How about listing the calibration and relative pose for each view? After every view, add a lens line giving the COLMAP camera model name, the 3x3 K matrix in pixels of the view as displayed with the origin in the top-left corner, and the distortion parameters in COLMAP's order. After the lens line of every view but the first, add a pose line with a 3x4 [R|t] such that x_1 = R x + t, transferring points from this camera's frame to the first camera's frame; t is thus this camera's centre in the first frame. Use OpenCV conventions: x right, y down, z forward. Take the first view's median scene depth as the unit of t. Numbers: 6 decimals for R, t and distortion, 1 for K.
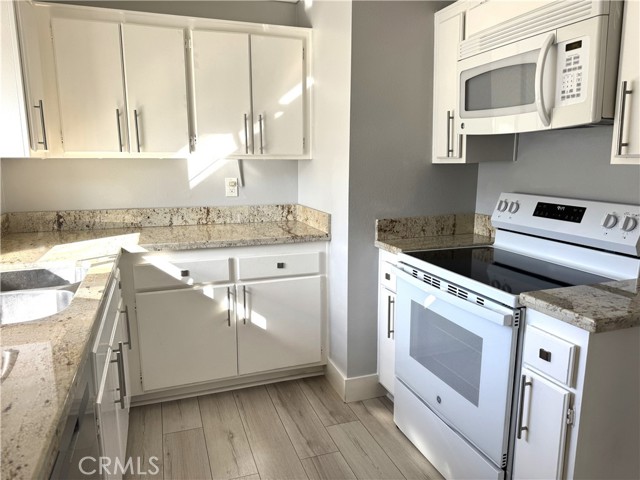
lens RADIAL K [[451.7, 0, 318.4], [0, 451.7, 244.6], [0, 0, 1]] dist [0.021952, -0.005343]
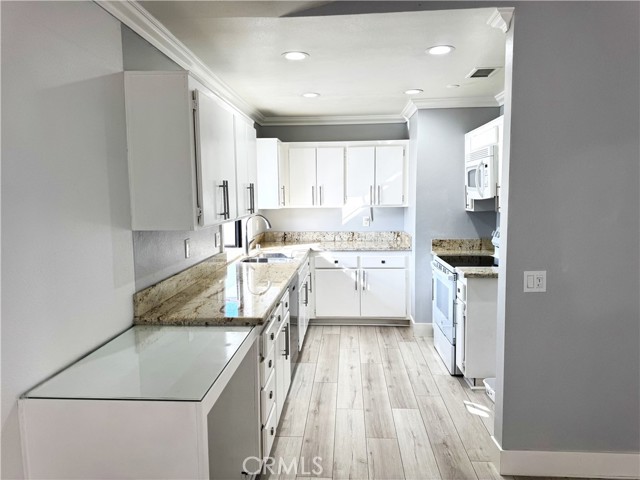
lens RADIAL K [[451.7, 0, 318.4], [0, 451.7, 244.6], [0, 0, 1]] dist [0.021952, -0.005343]
pose [[0.918118, 0.033827, -0.394861, 0.432733], [-0.060431, 0.996649, -0.055131, 0.098007], [0.391673, 0.074479, 0.917085, -0.924230]]
